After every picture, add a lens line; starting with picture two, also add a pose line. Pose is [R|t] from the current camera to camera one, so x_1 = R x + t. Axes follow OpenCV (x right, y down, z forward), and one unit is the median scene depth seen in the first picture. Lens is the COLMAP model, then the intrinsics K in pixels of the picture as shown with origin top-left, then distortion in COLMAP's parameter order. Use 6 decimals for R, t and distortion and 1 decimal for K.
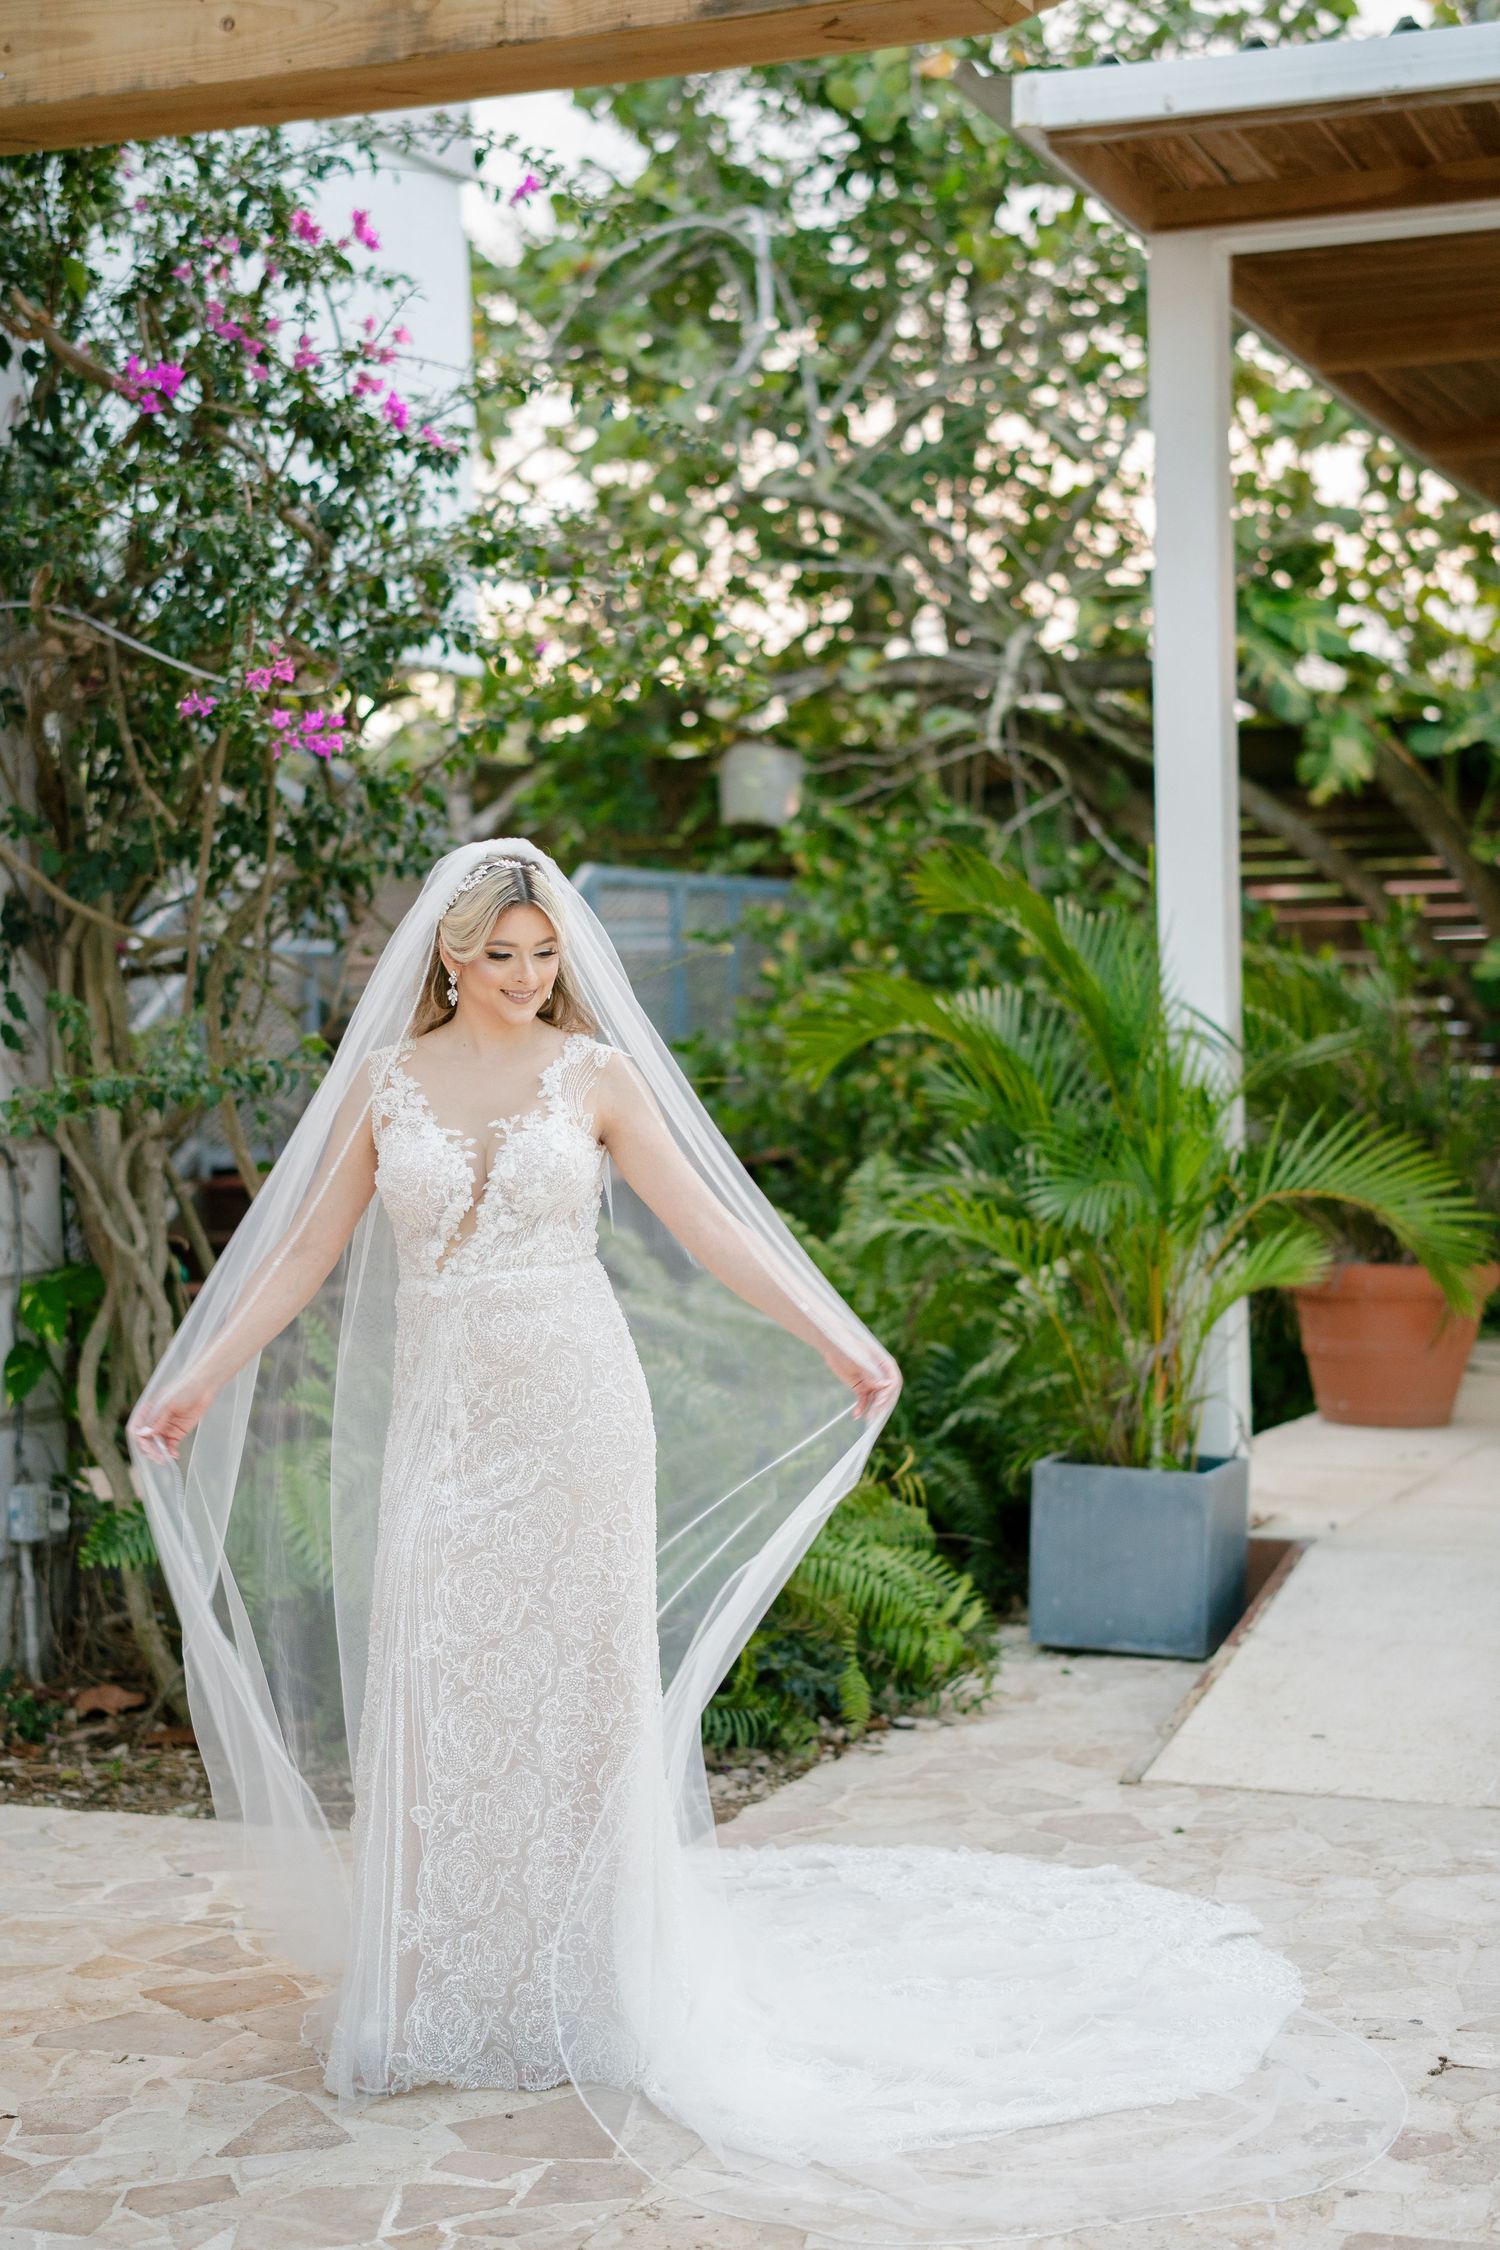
lens RADIAL K [[3704.7, 0, 758.3], [0, 3704.7, 1124.1], [0, 0, 1]] dist [0.151792, 0.000000]
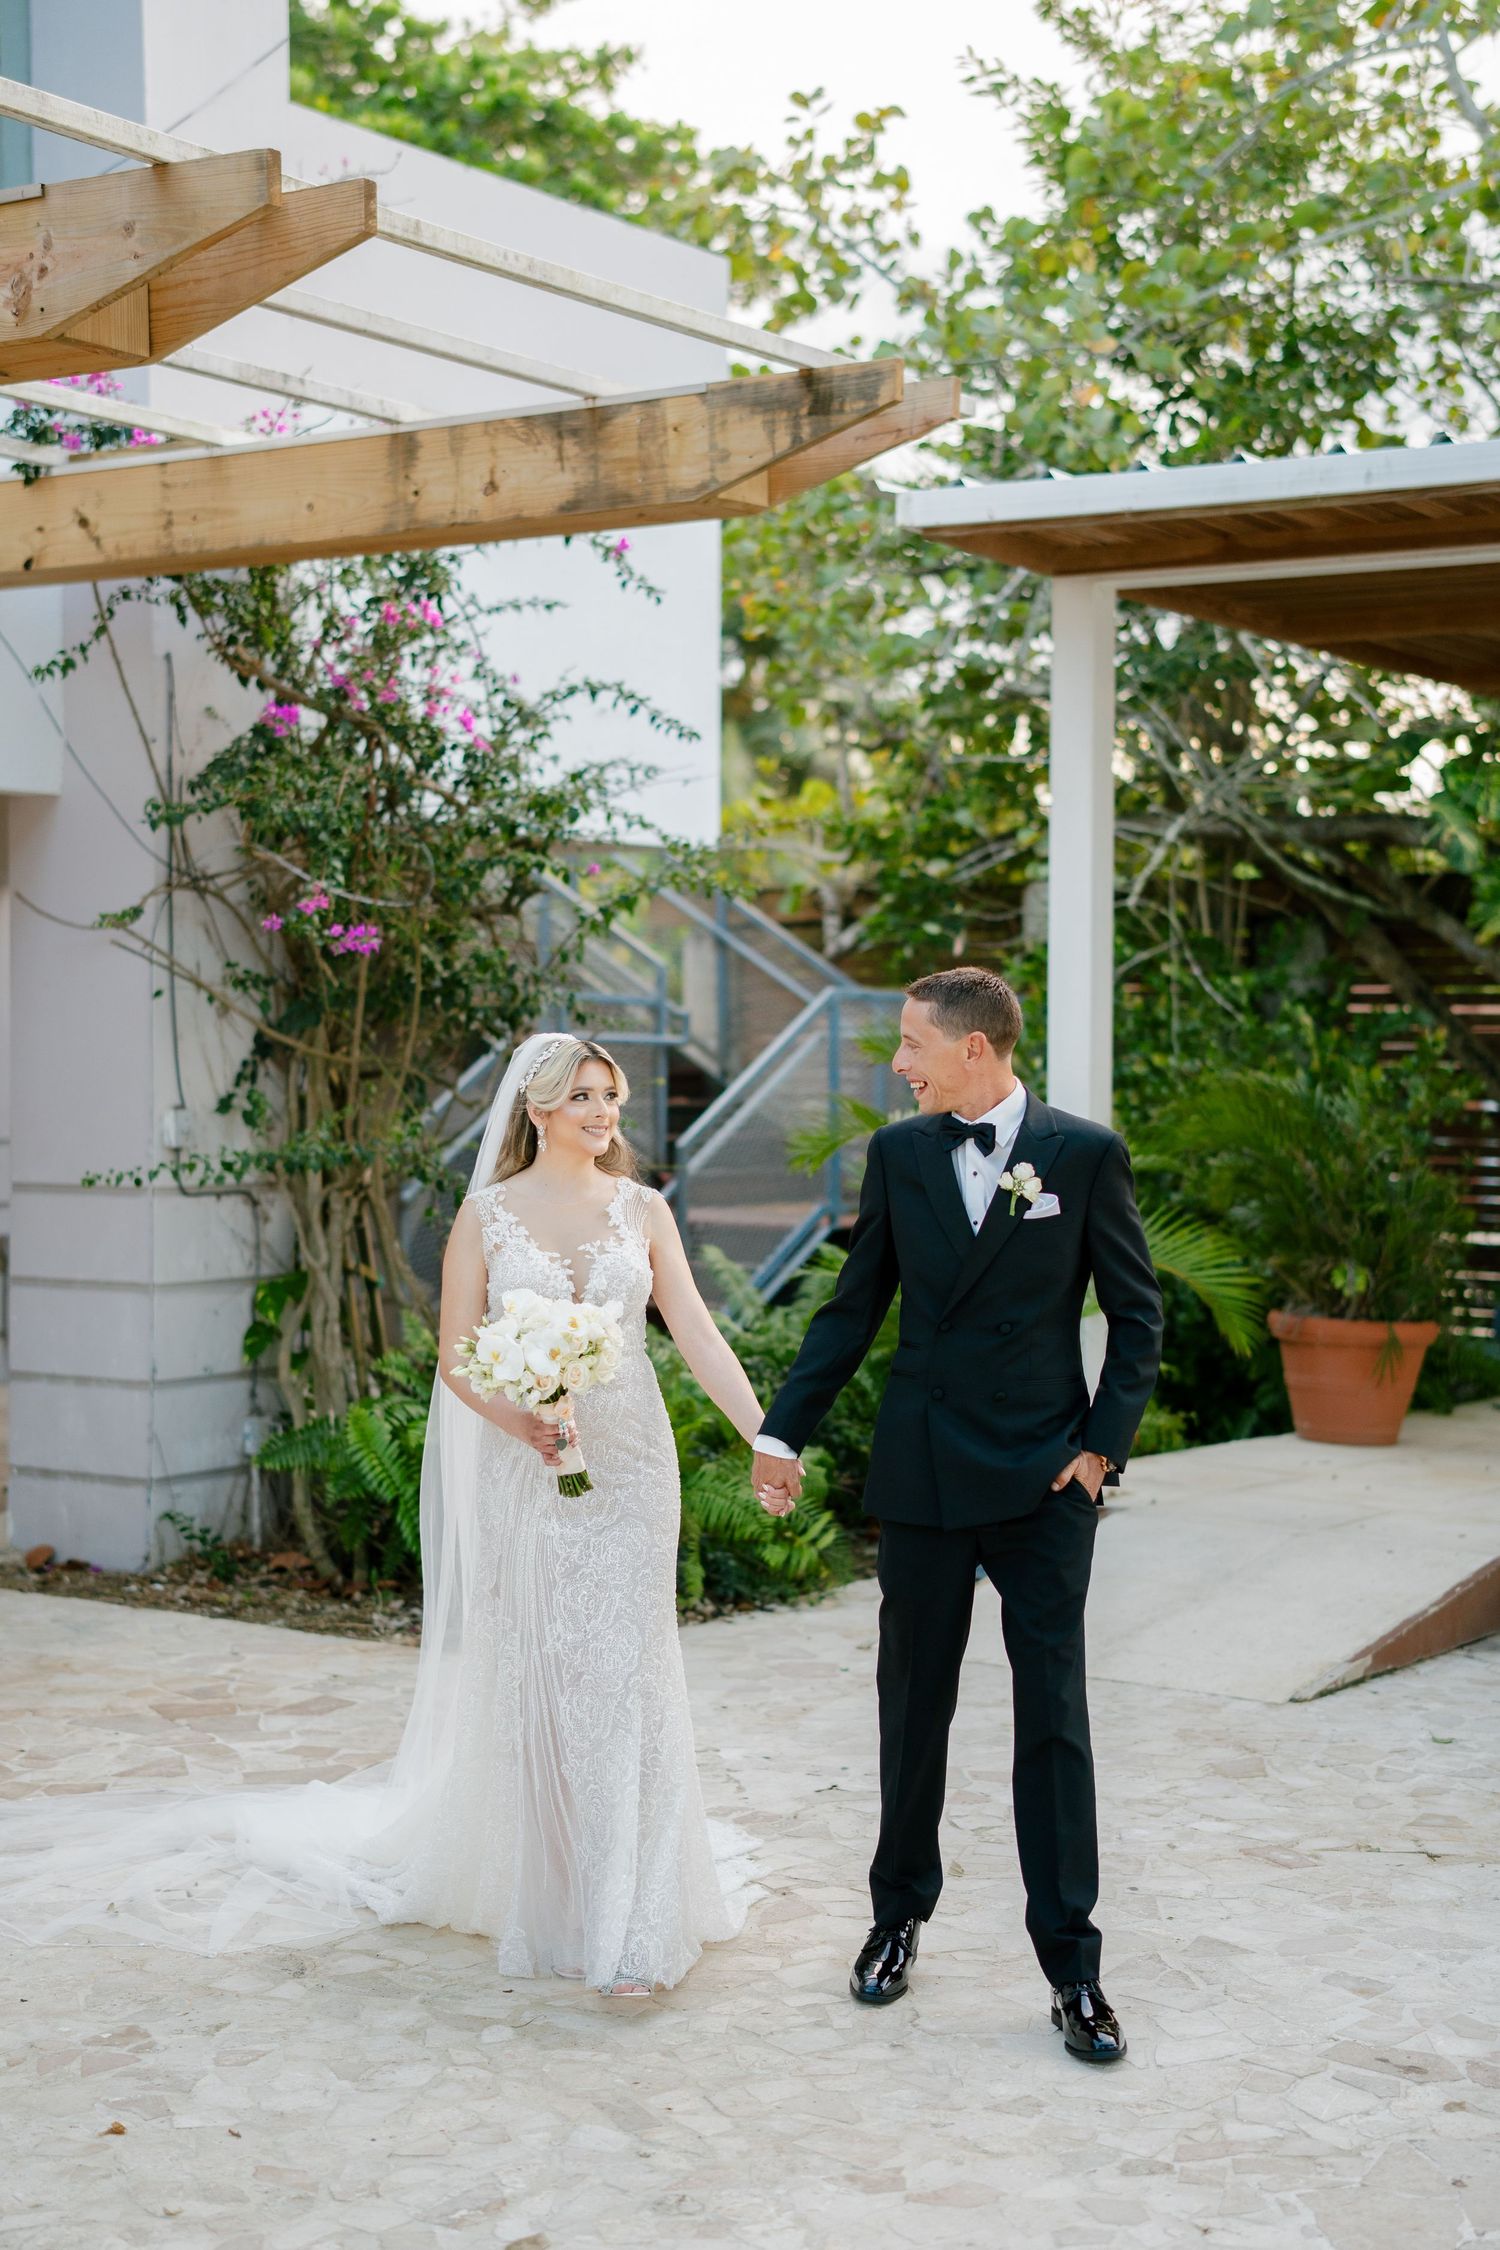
lens RADIAL K [[3704.7, 0, 755.1], [0, 3704.7, 1127.6], [0, 0, 1]] dist [0.151792, 0.000000]
pose [[0.968595, 0.035575, -0.246086, 0.366942], [-0.037300, 0.999301, -0.002350, -0.024061], [0.245831, 0.011456, 0.969245, -0.407208]]
